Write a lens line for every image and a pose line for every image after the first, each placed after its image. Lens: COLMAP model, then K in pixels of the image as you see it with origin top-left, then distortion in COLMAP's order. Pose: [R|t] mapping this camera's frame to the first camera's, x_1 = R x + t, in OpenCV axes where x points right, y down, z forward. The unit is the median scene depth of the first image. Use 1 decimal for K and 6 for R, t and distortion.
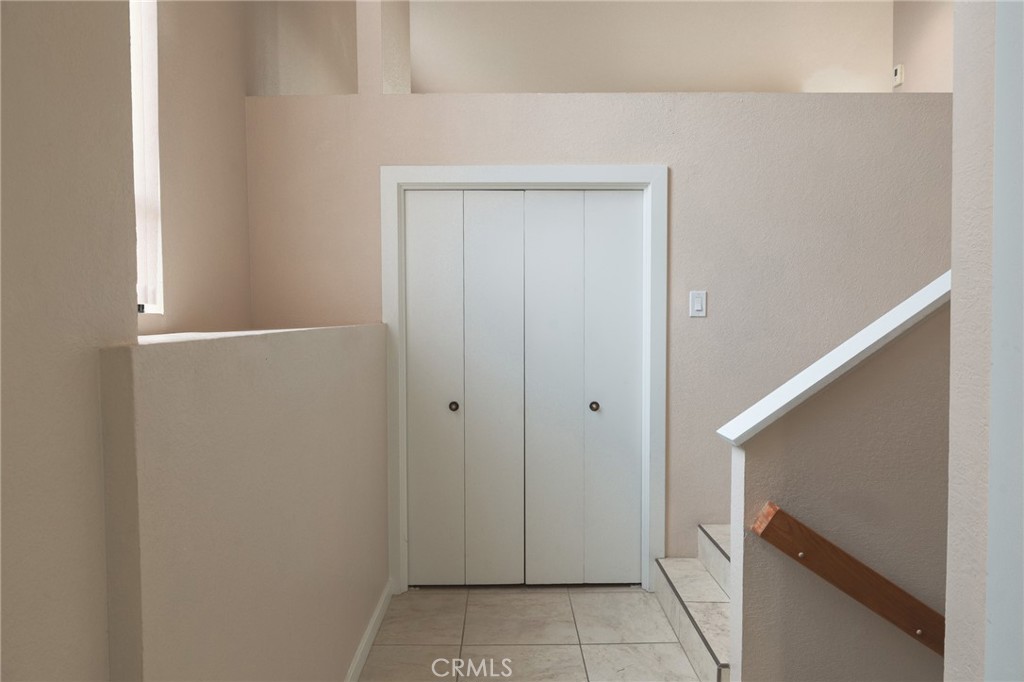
lens RADIAL K [[649.9, 0, 512.2], [0, 649.9, 340.6], [0, 0, 1]] dist [-0.001059, -0.000344]
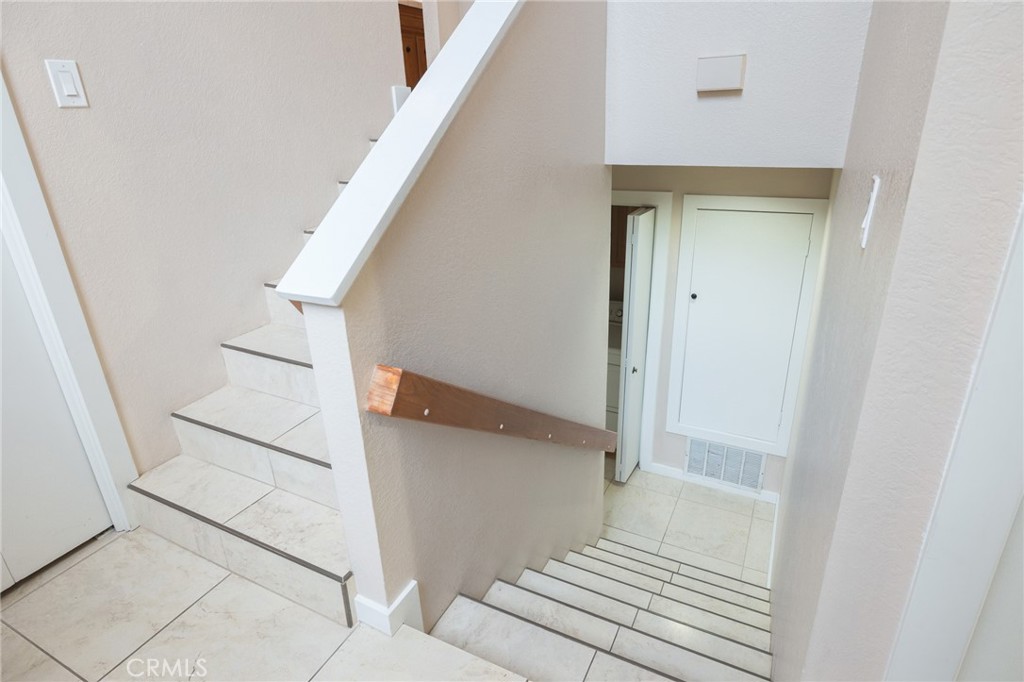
lens RADIAL K [[566.3, 0, 509.6], [0, 566.3, 340.3], [0, 0, 1]] dist [-0.001929, -0.001941]
pose [[0.466221, -0.349672, 0.812630, -0.029116], [0.071091, 0.930408, 0.359565, 0.005015], [-0.881807, -0.109866, 0.458634, 0.449894]]
